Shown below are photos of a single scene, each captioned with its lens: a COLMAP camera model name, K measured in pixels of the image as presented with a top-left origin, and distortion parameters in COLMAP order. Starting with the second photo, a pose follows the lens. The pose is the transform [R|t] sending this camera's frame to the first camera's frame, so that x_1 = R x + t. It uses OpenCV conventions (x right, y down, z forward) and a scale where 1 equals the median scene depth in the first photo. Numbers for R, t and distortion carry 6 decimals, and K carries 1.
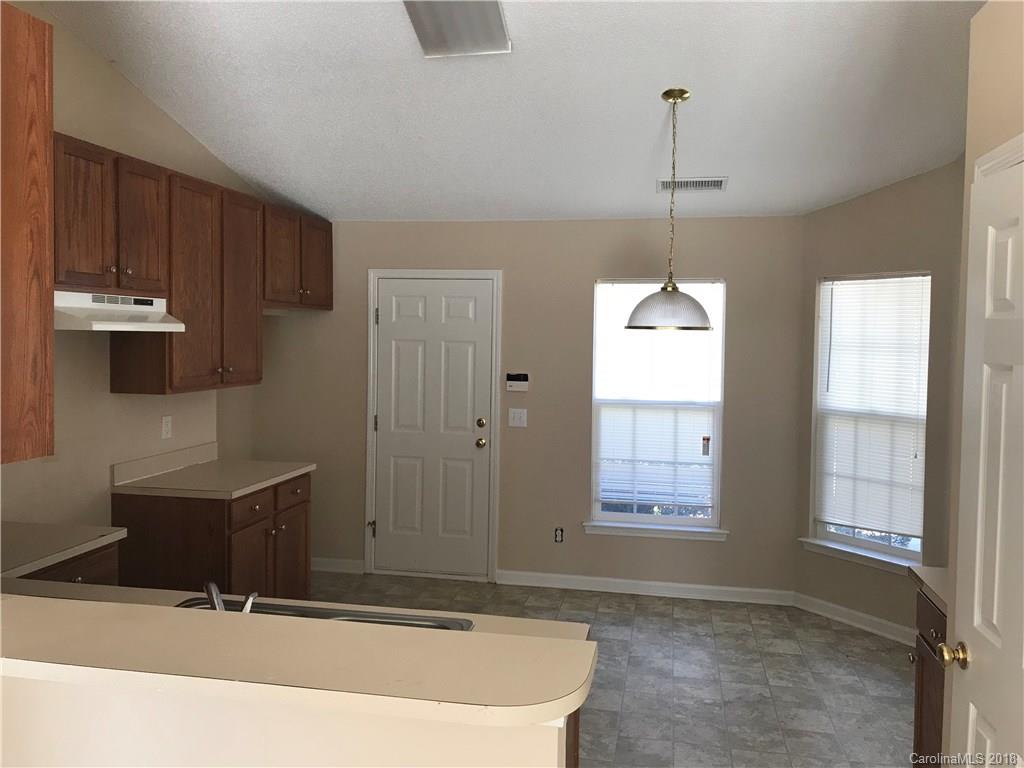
lens RADIAL K [[807.3, 0, 512.0], [0, 807.3, 384.0], [0, 0, 1]] dist [0.043118, -0.062119]
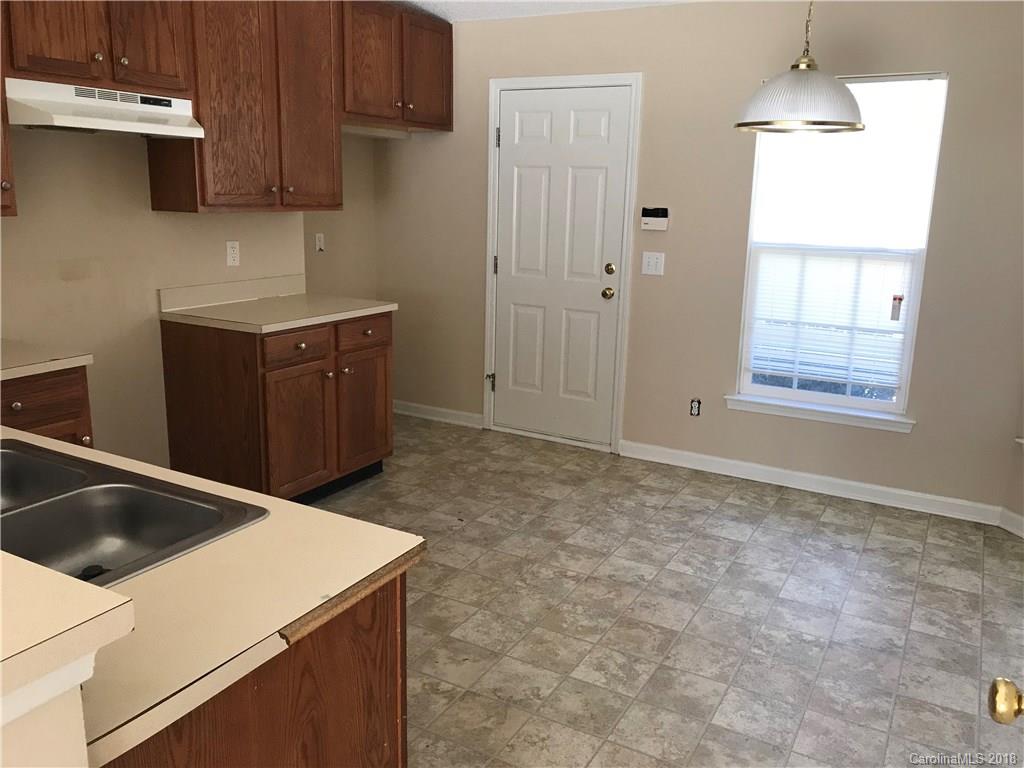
lens RADIAL K [[807.3, 0, 512.0], [0, 807.3, 384.0], [0, 0, 1]] dist [0.043118, -0.062119]
pose [[0.950027, 0.080249, -0.301677, 0.143675], [-0.027108, 0.983950, 0.176374, 0.024182], [0.310989, -0.159383, 0.936954, 0.184418]]
